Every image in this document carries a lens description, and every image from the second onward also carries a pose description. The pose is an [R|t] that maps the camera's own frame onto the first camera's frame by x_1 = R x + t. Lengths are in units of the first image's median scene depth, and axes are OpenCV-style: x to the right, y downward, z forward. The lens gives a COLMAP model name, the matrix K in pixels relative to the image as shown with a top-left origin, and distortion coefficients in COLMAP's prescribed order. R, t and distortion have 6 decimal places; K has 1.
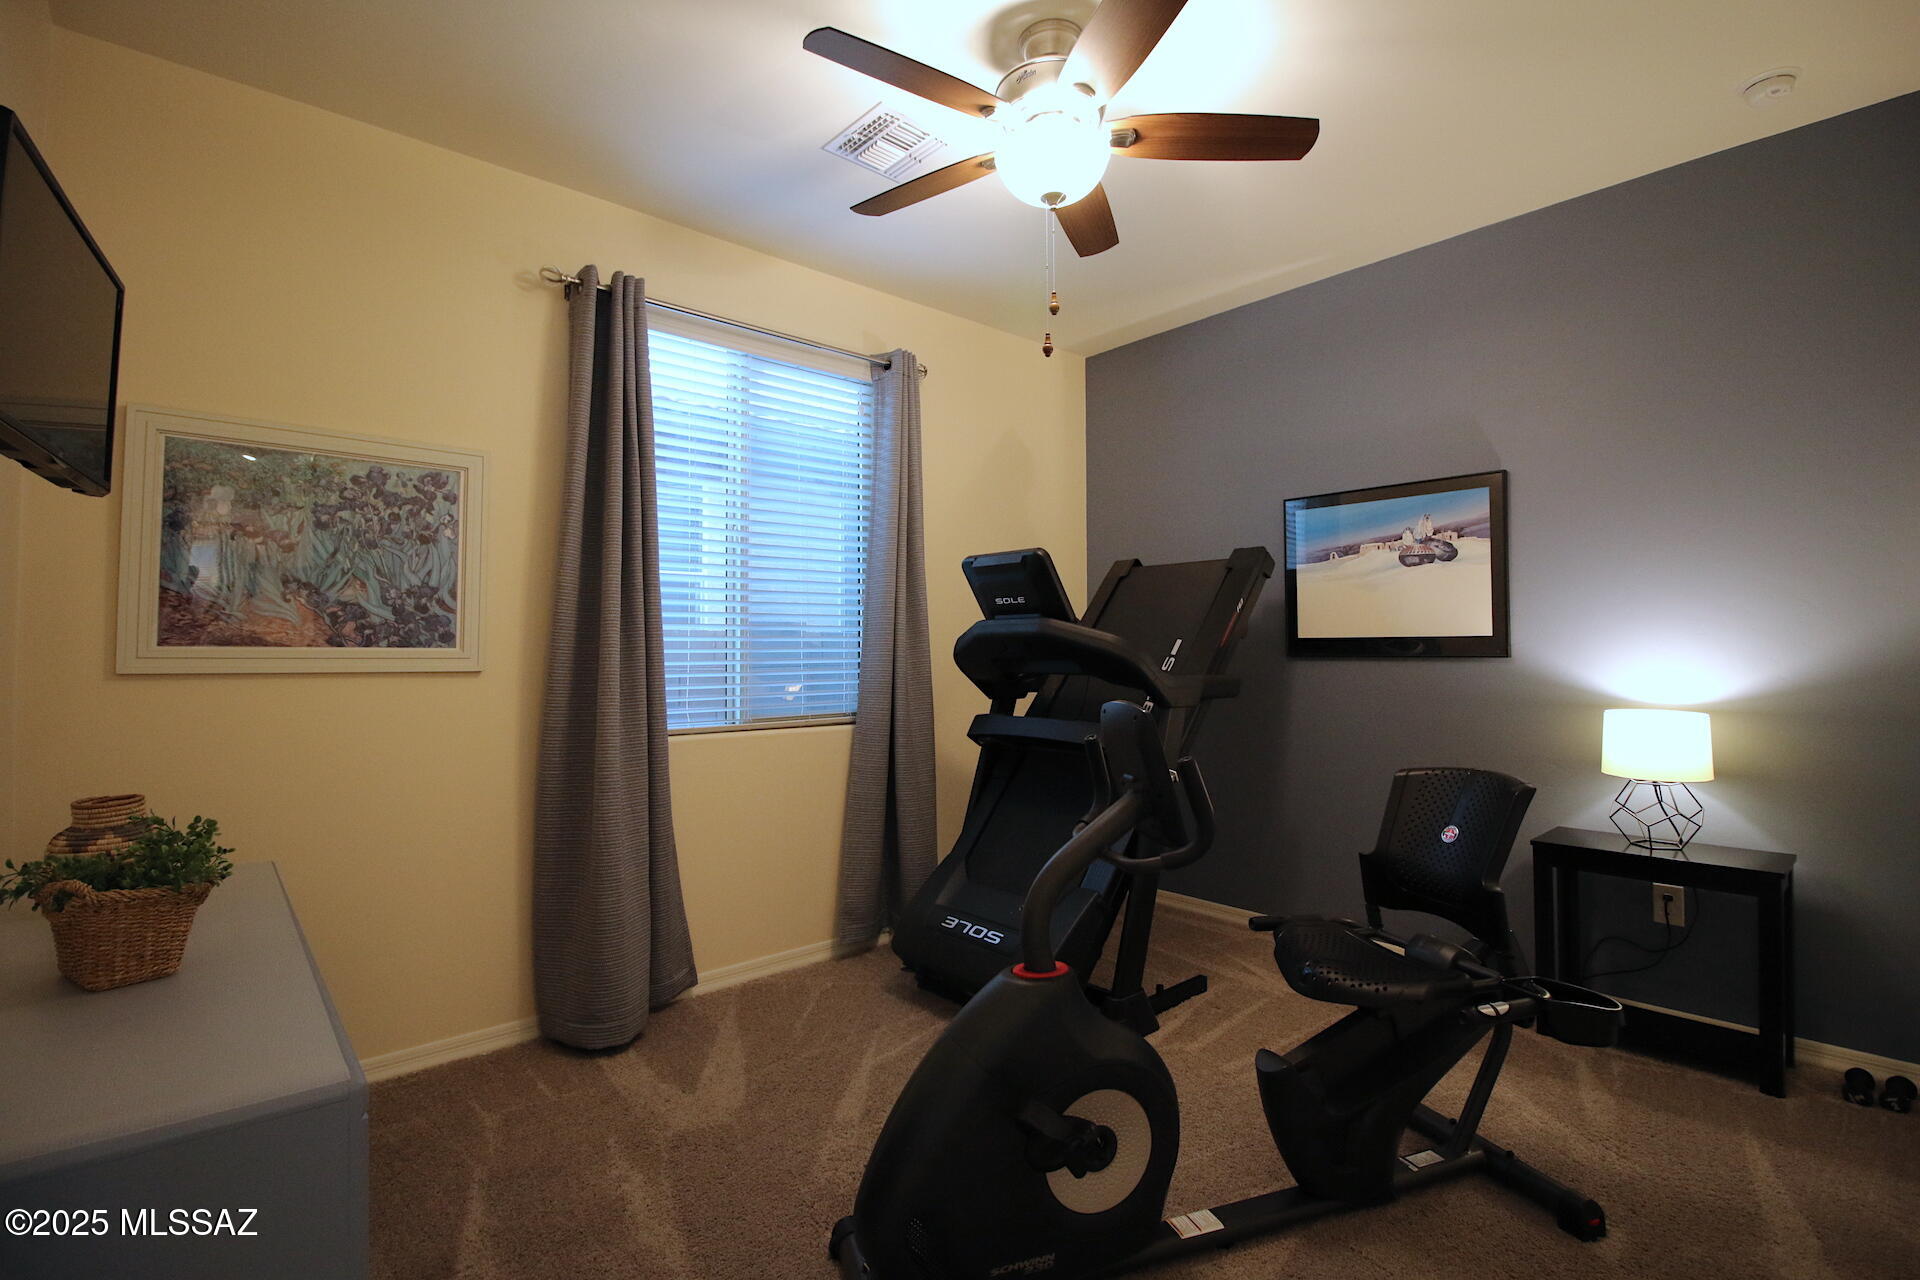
lens RADIAL K [[883.0, 0, 967.7], [0, 883.0, 619.5], [0, 0, 1]] dist [-0.001234, -0.000354]
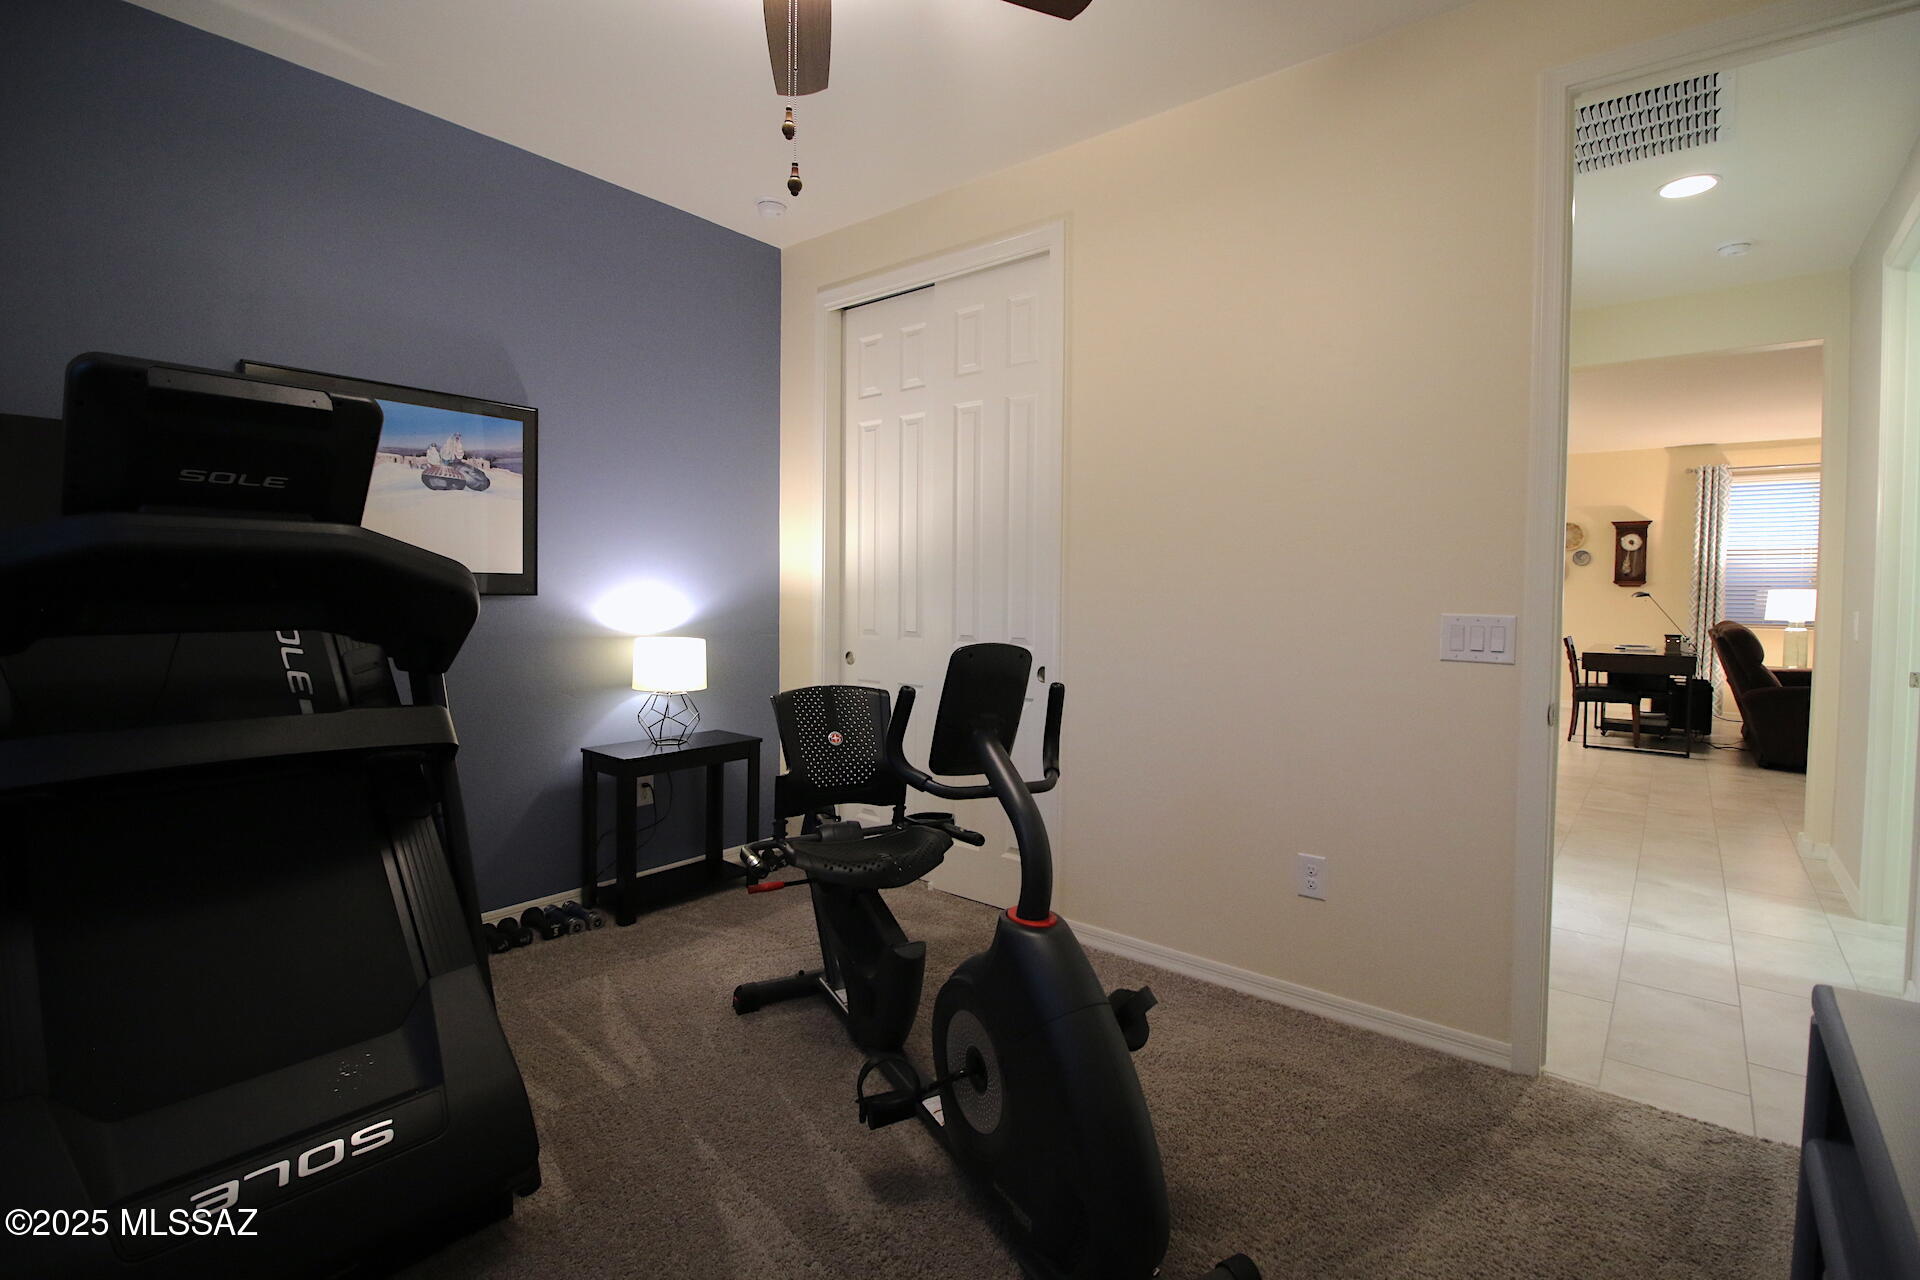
lens RADIAL K [[883.0, 0, 967.7], [0, 883.0, 619.5], [0, 0, 1]] dist [-0.001234, -0.000354]
pose [[-0.148721, -0.028872, 0.988458, -0.447583], [-0.046959, 0.998652, 0.022104, 0.023841], [-0.987764, -0.043130, -0.149876, 0.631226]]
